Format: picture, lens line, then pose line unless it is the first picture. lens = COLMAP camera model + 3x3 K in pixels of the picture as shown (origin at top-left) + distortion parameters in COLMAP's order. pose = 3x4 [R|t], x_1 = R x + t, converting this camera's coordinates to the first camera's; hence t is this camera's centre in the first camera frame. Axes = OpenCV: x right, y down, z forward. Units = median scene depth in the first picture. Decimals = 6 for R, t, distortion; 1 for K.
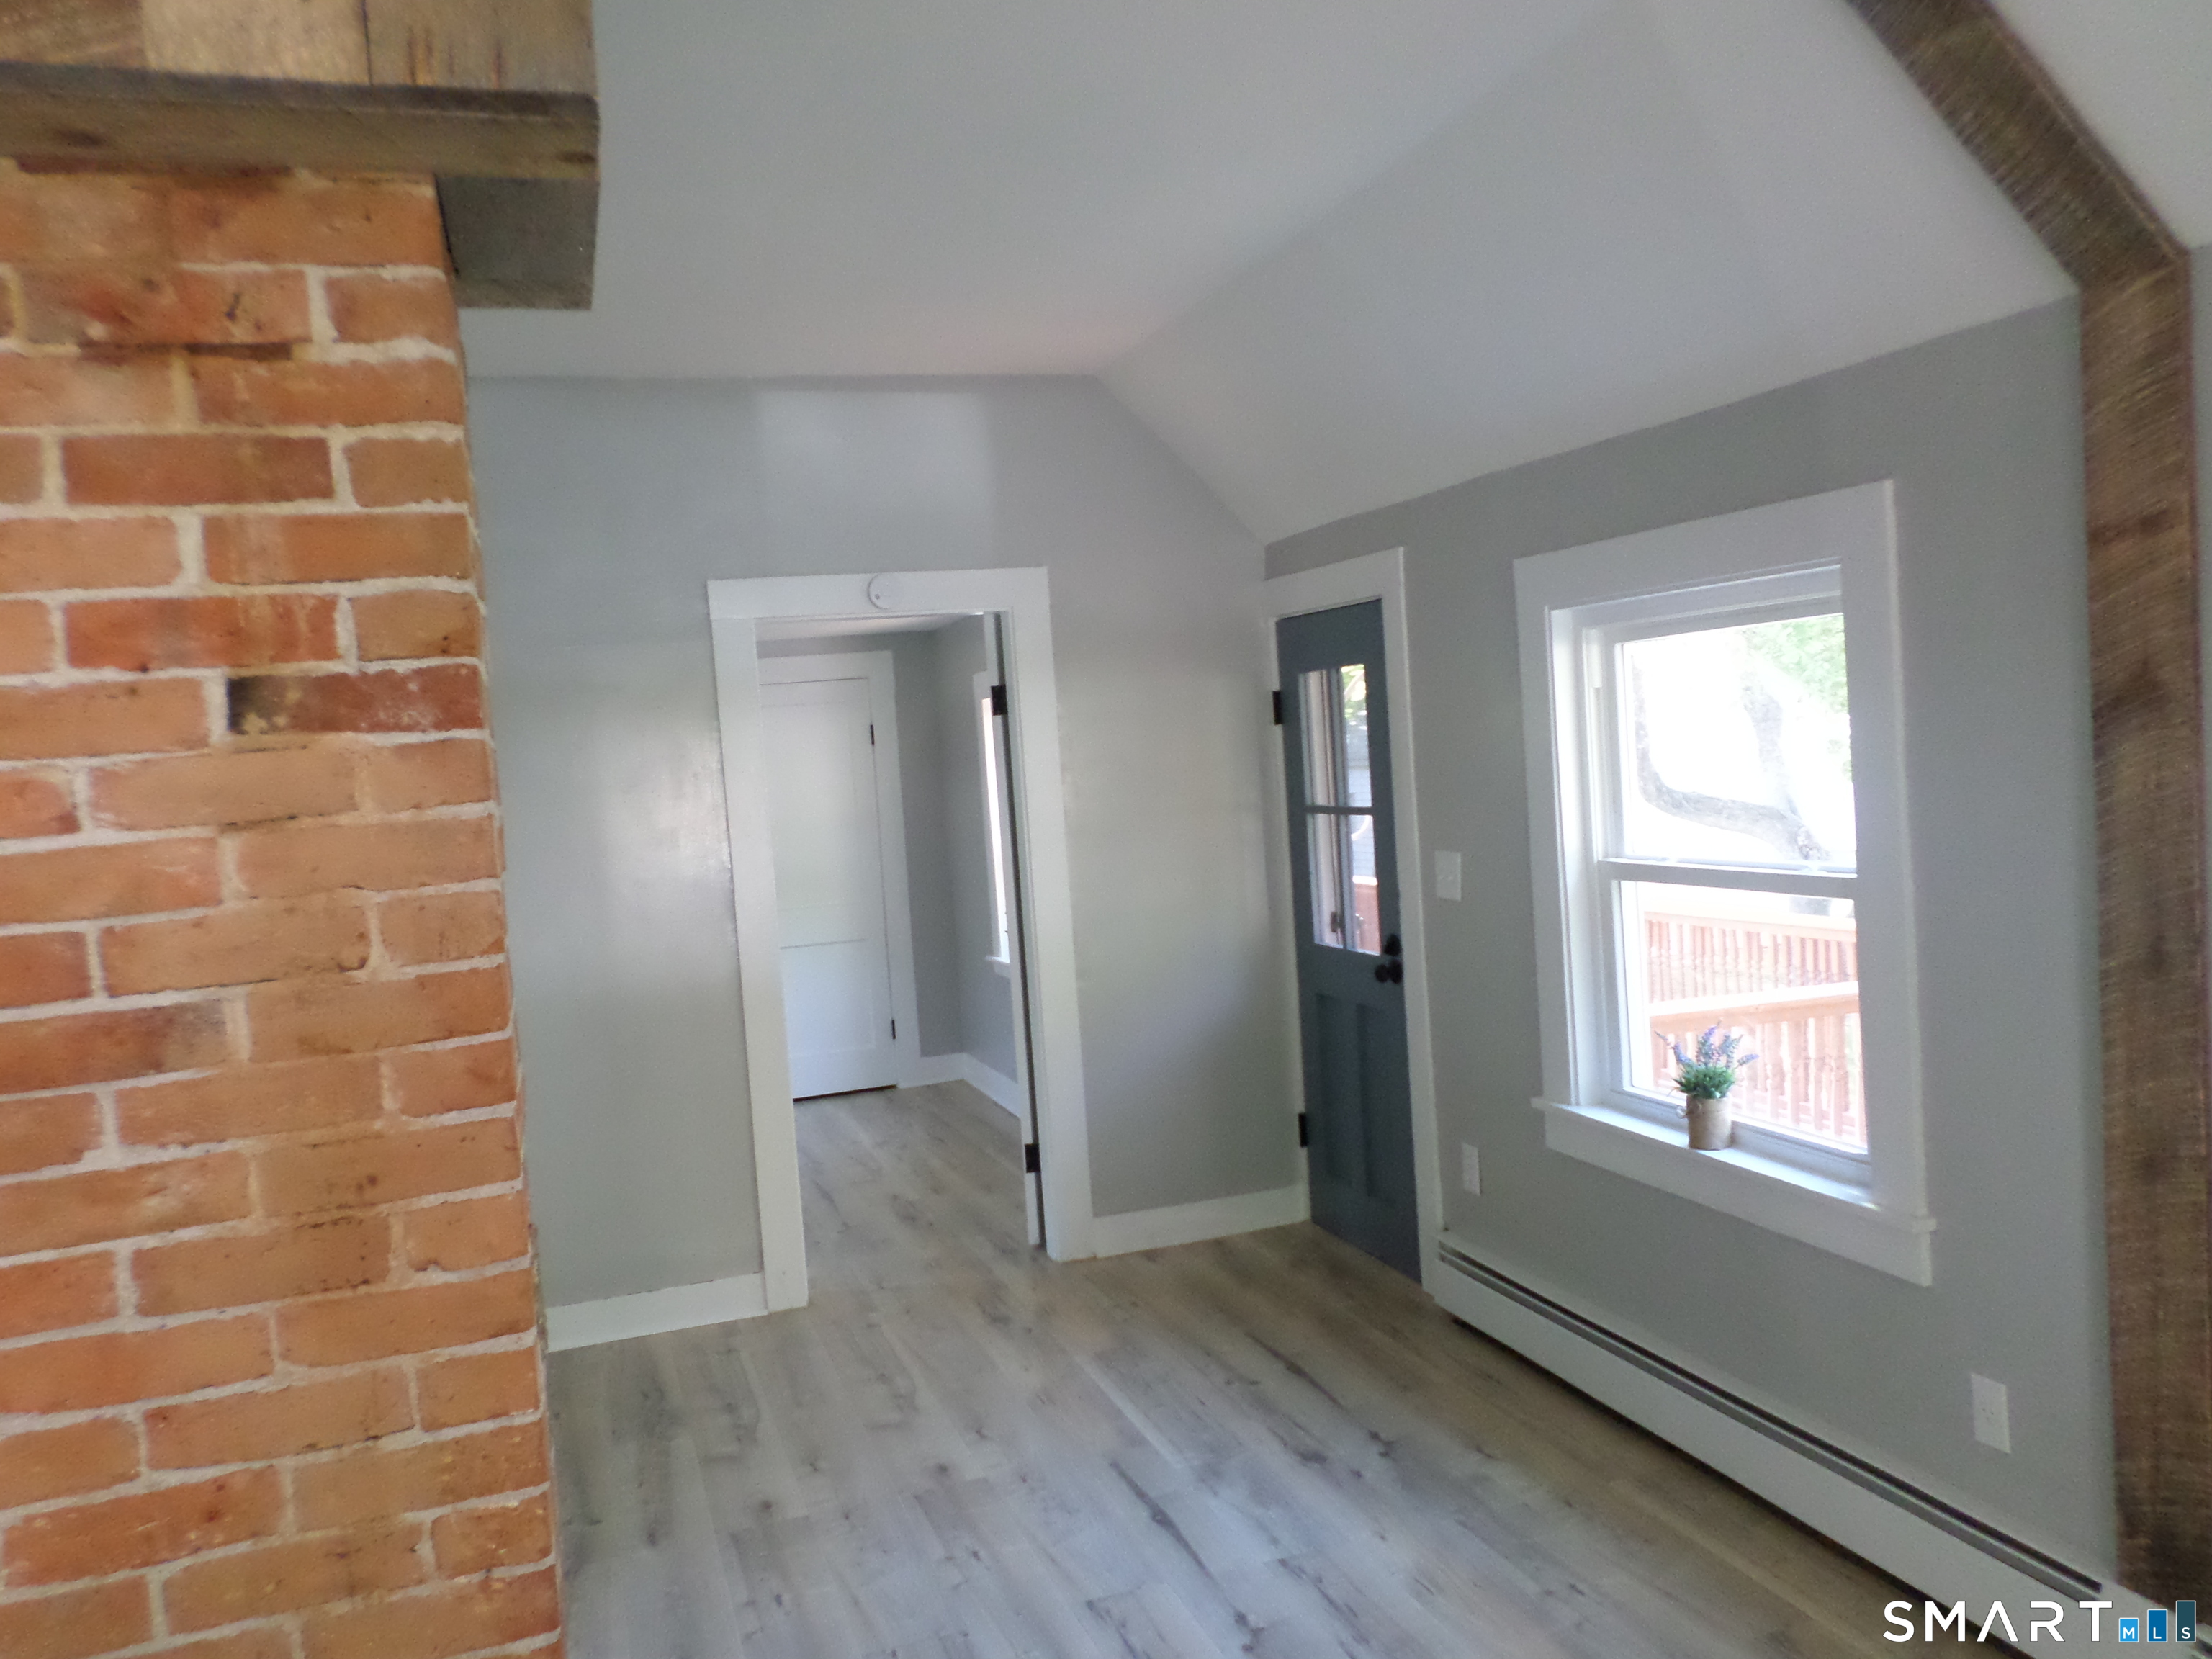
lens RADIAL K [[1704.8, 0, 1108.2], [0, 1704.8, 826.1], [0, 0, 1]] dist [0.008648, -0.012200]
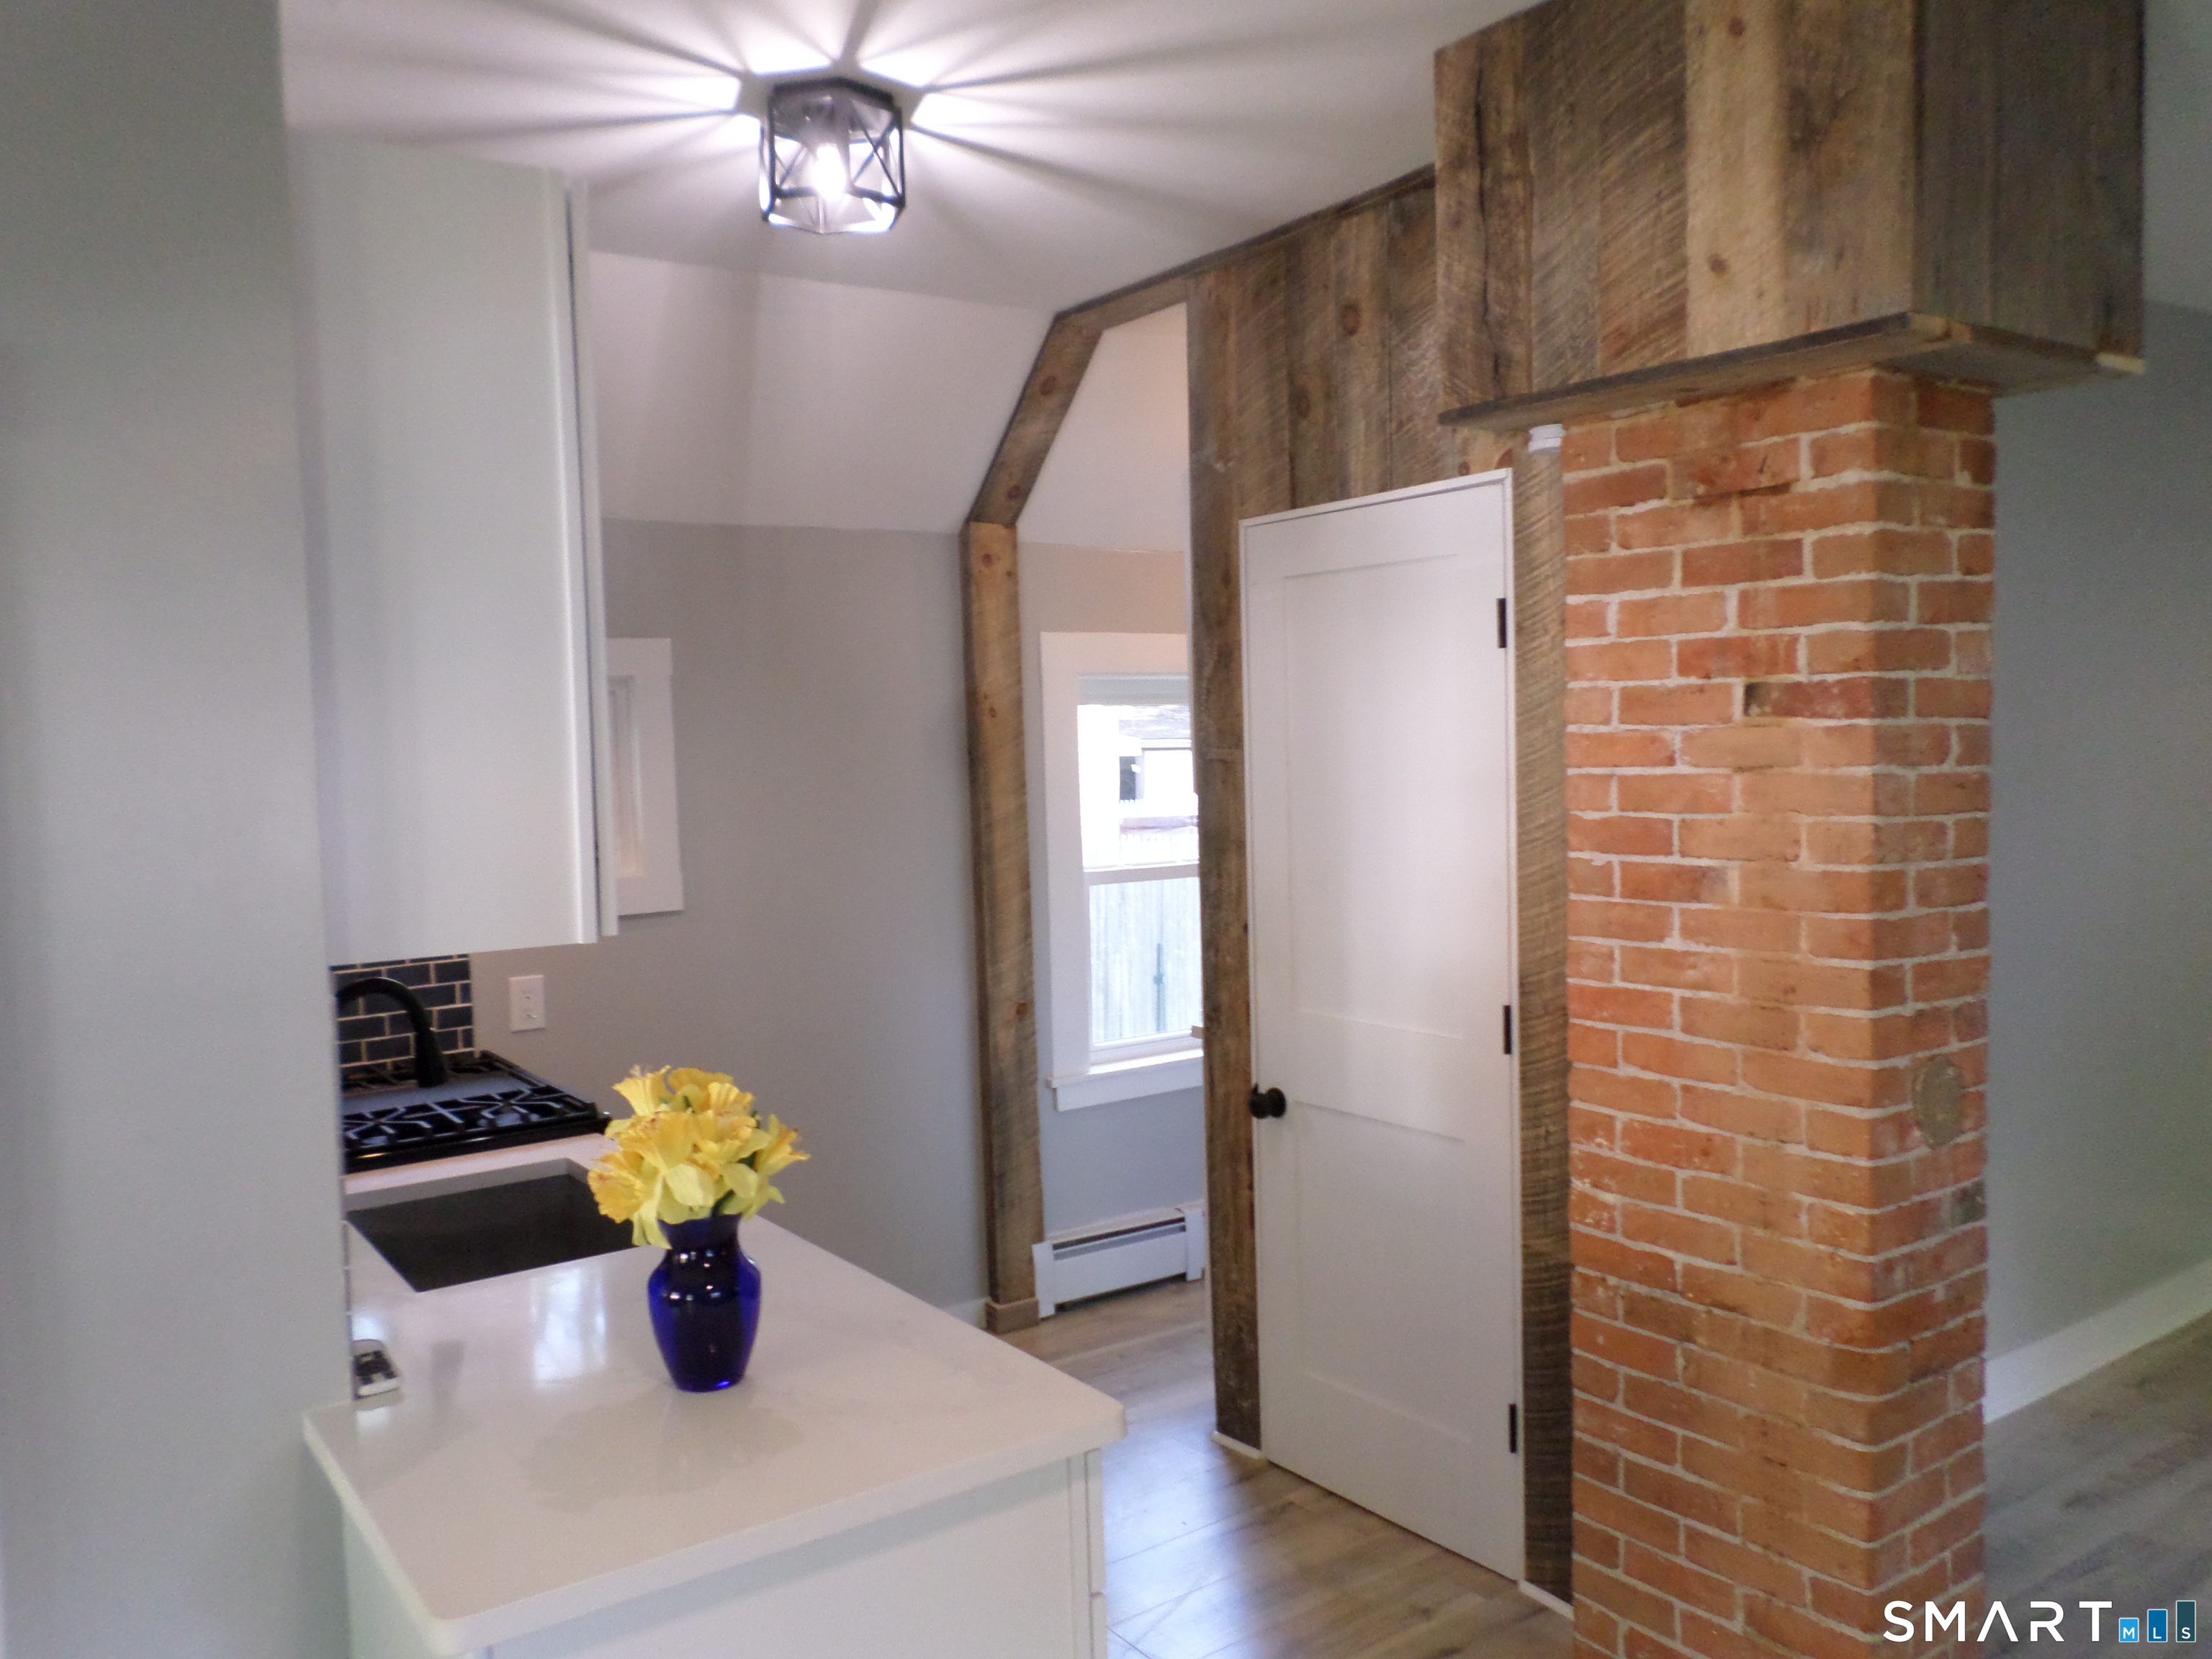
lens RADIAL K [[1704.8, 0, 1104.6], [0, 1704.8, 828.6], [0, 0, 1]] dist [0.008648, -0.012200]
pose [[0.285246, 0.119213, -0.951011, 0.938985], [-0.039560, 0.992853, 0.112592, -0.107202], [0.957637, 0.005506, 0.287924, -0.114972]]
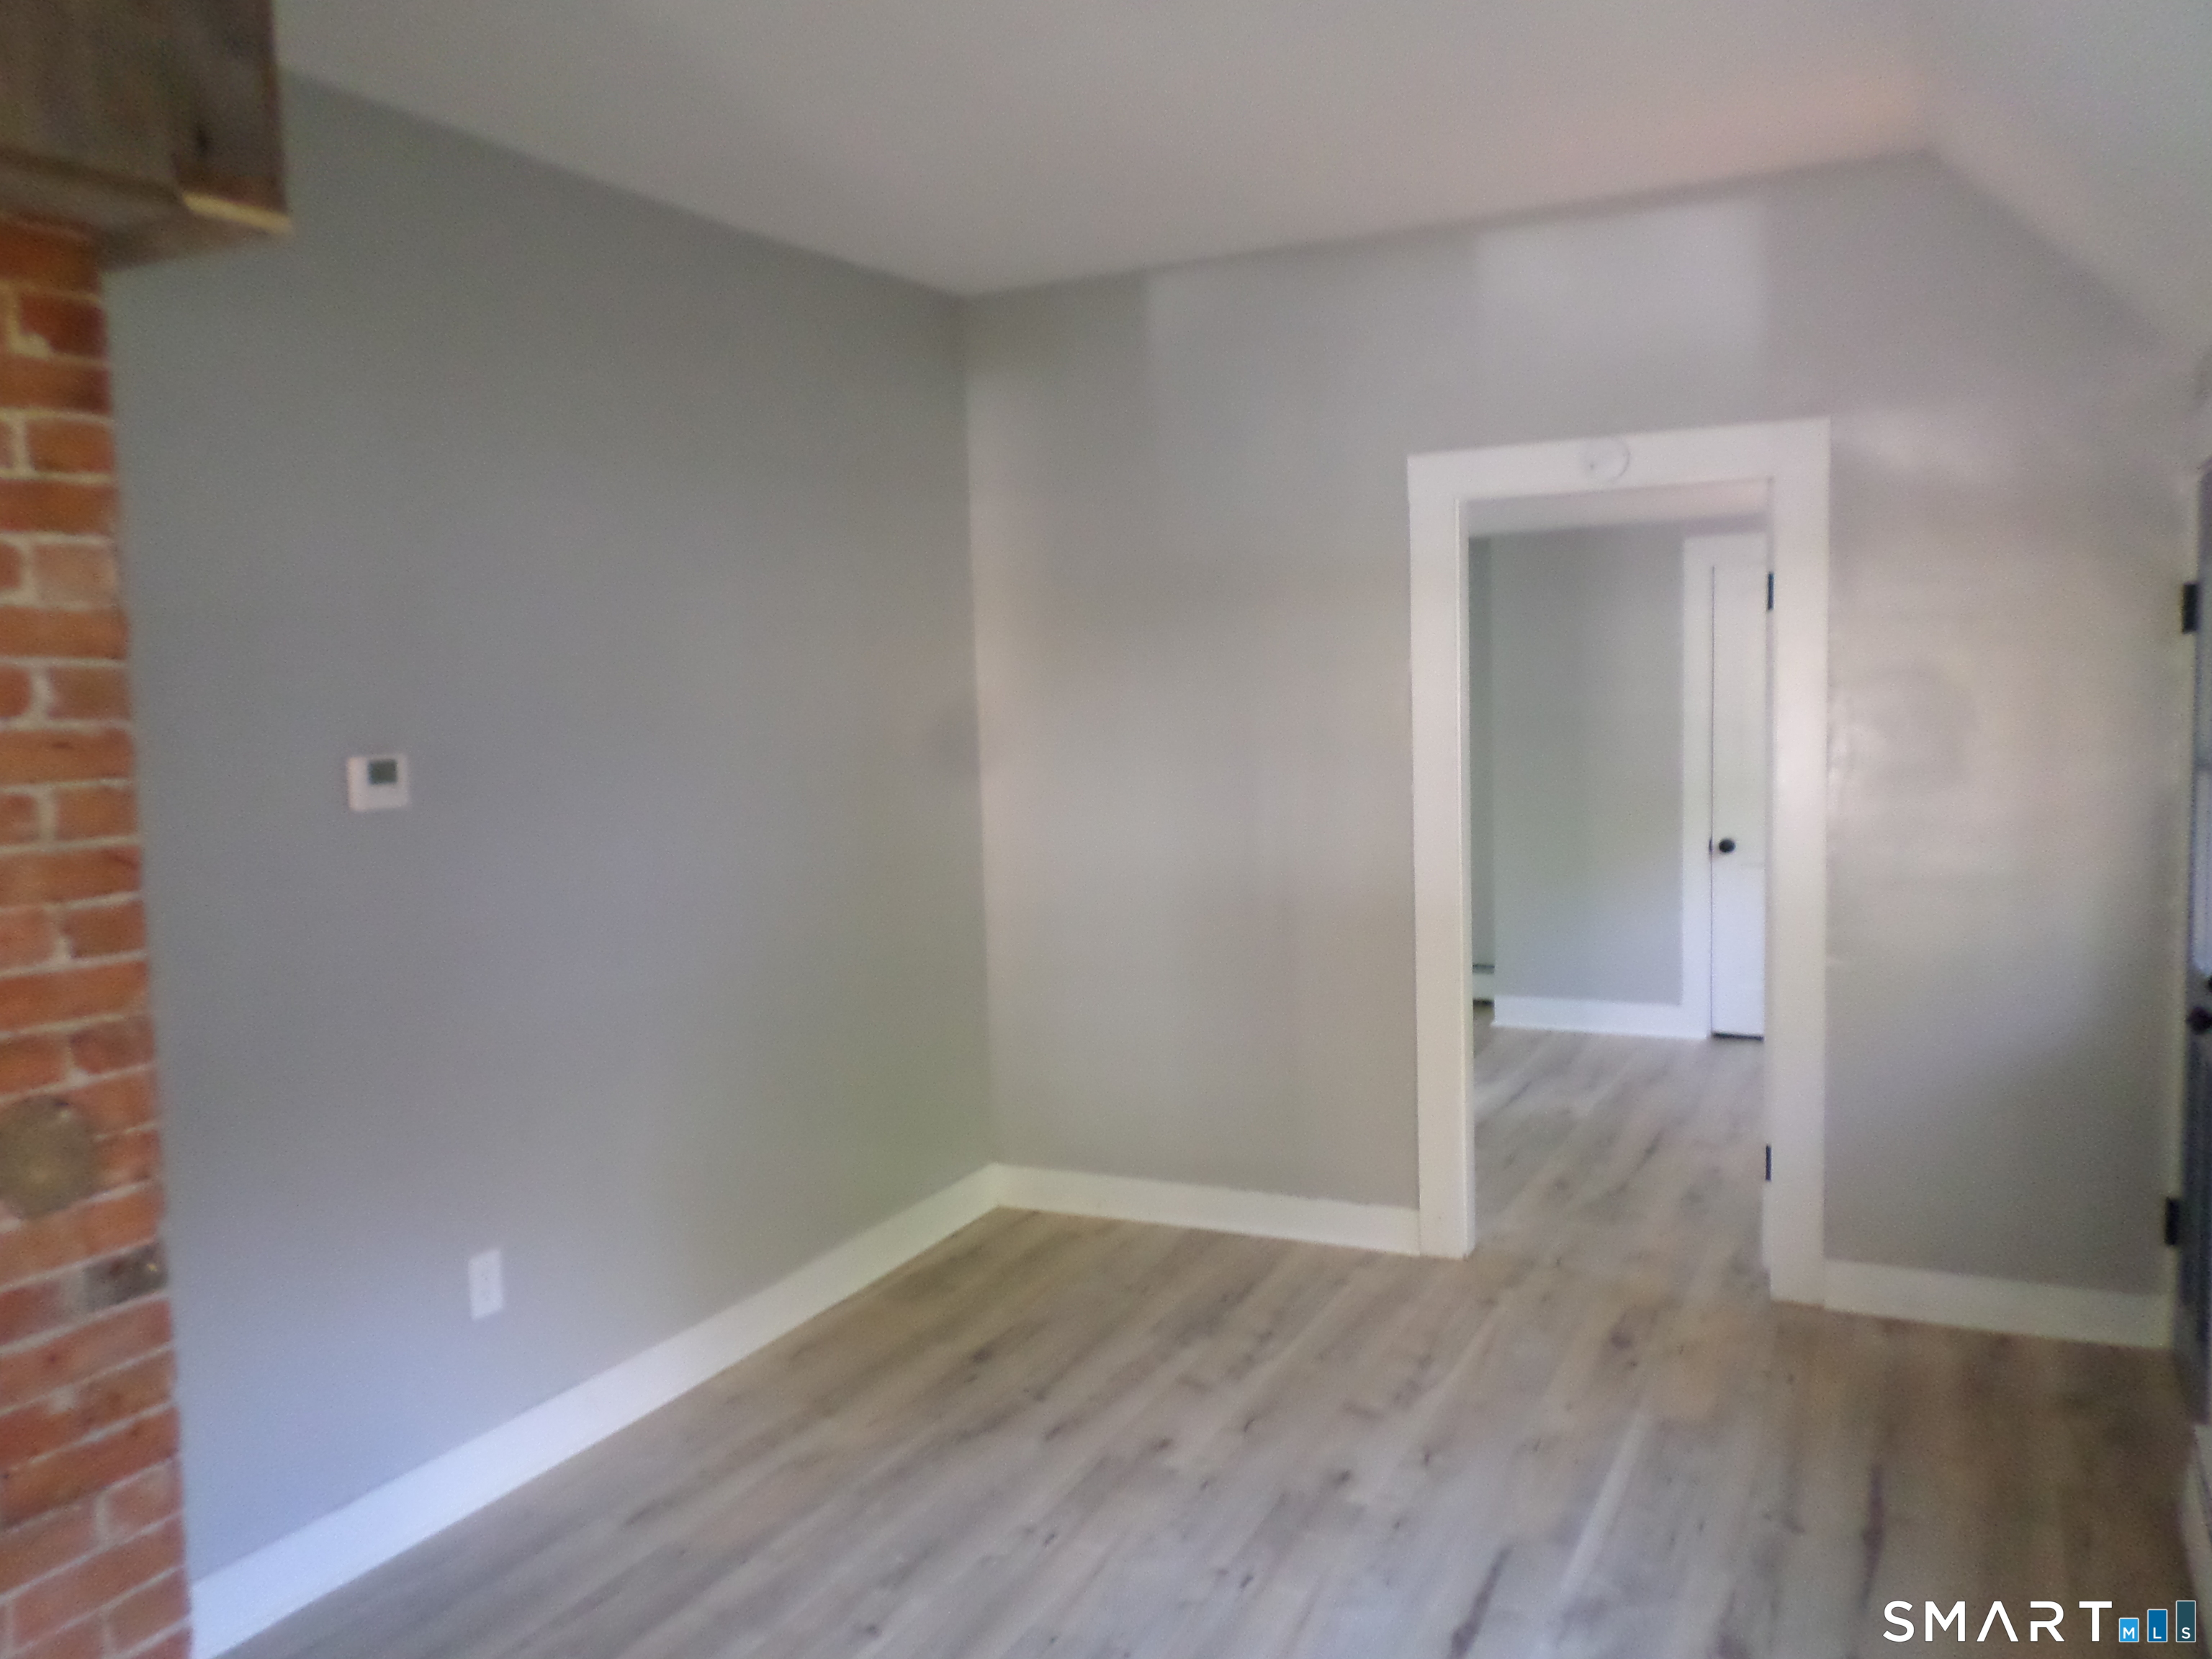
lens RADIAL K [[1704.8, 0, 1106.0], [0, 1704.8, 843.8], [0, 0, 1]] dist [0.008648, -0.012200]
pose [[0.707748, 0.118161, -0.696514, 1.048913], [-0.055662, 0.992175, 0.111759, -0.108103], [0.704269, -0.040328, 0.708787, 0.805771]]
